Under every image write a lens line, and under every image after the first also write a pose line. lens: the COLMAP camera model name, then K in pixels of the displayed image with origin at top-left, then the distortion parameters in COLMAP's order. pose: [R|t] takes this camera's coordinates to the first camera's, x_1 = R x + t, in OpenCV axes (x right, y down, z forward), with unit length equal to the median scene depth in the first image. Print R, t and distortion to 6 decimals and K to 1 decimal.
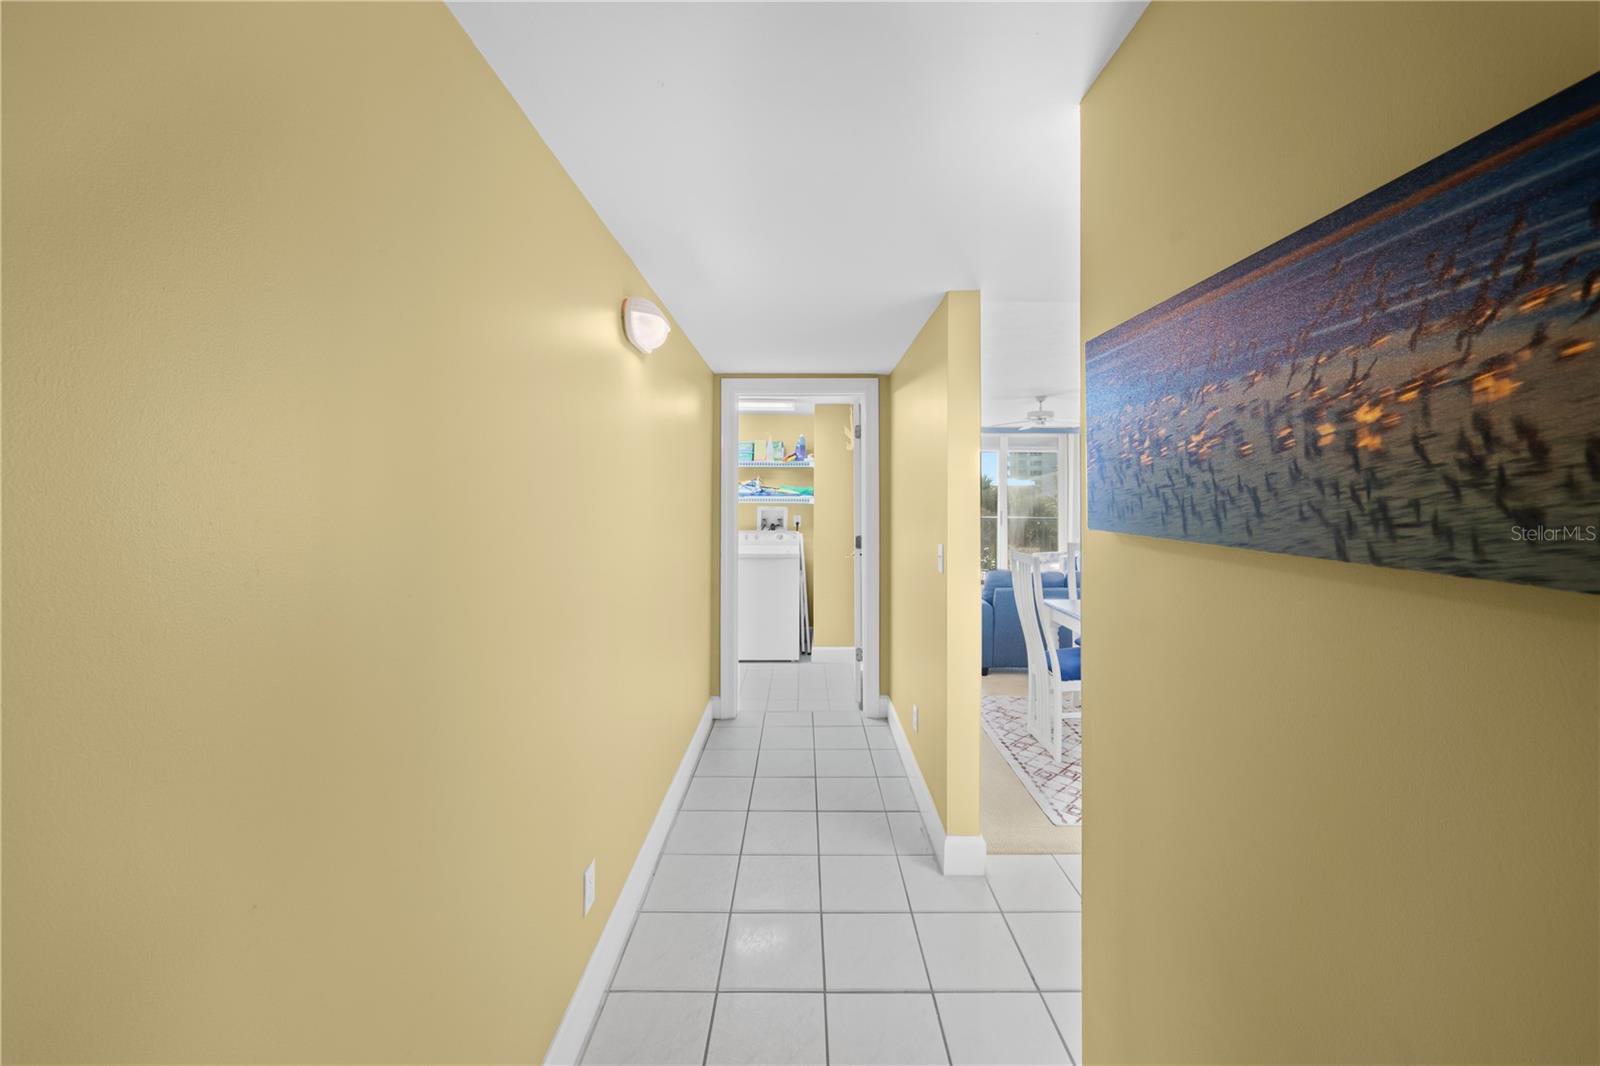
lens RADIAL K [[559.8, 0, 795.4], [0, 559.8, 525.1], [0, 0, 1]] dist [-0.001094, -0.000220]
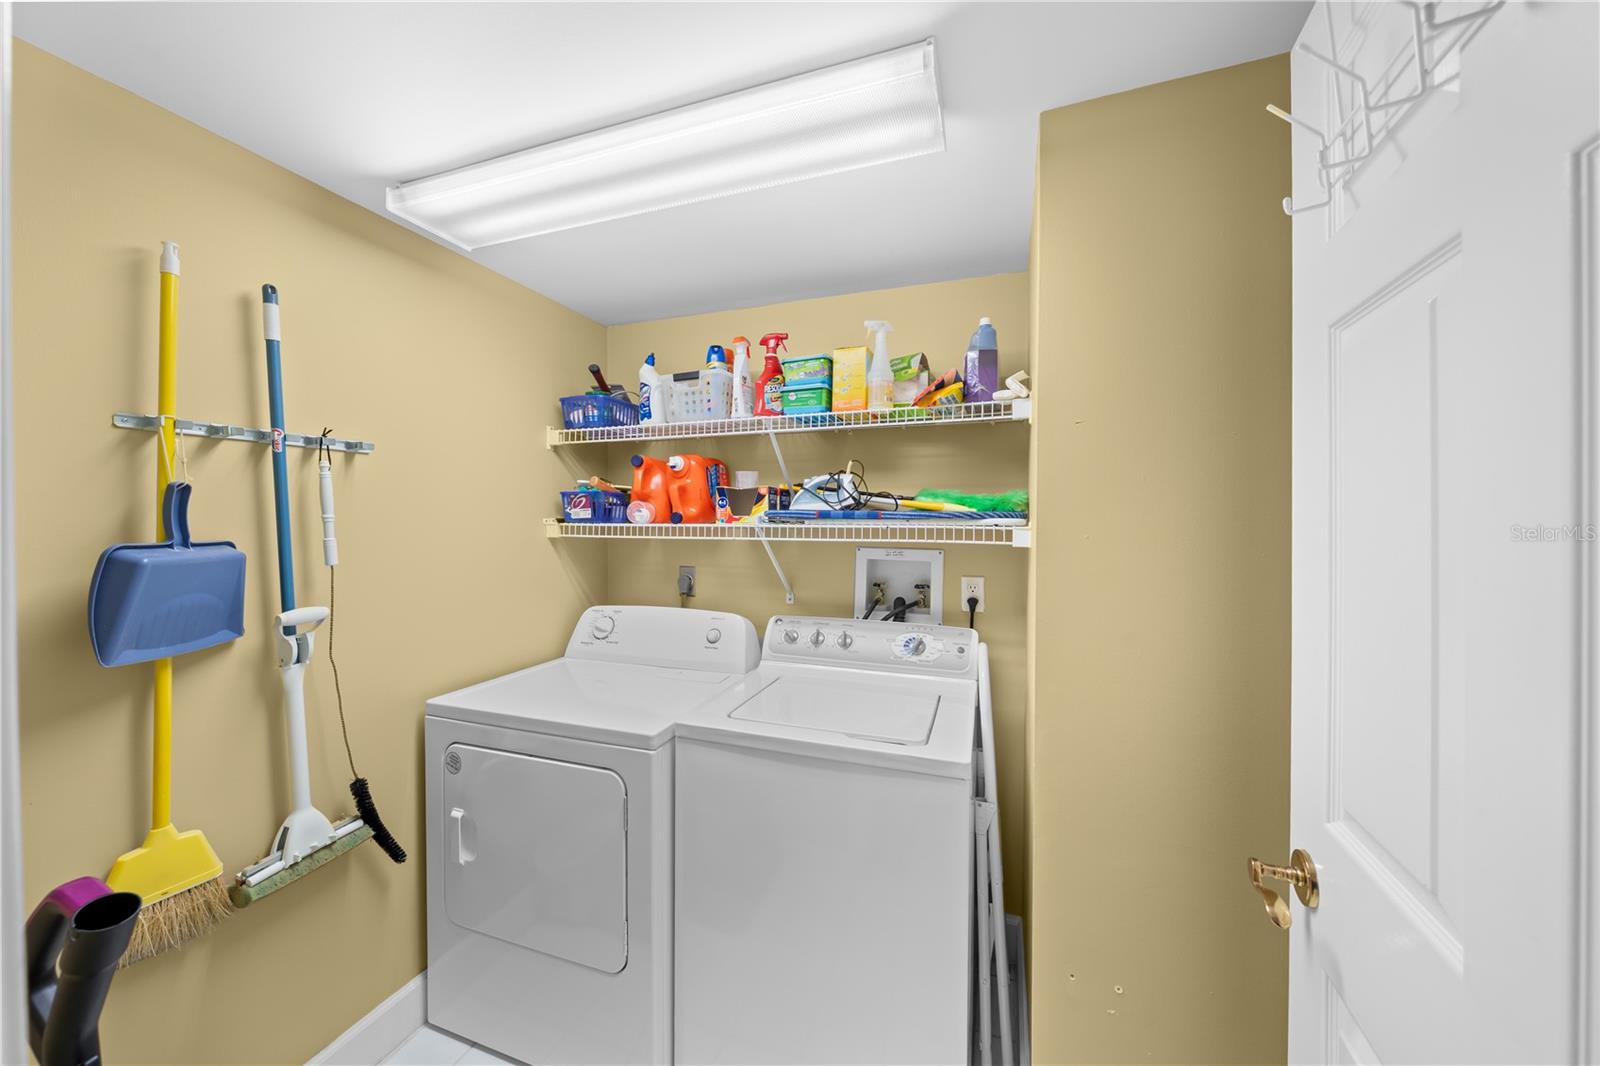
lens RADIAL K [[559.8, 0, 795.4], [0, 559.8, 525.1], [0, 0, 1]] dist [-0.001094, -0.000220]
pose [[0.944870, 0.003057, -0.327432, 0.013222], [-0.016741, 0.999100, -0.038981, -0.035234], [0.327018, 0.042314, 0.944070, 0.671436]]
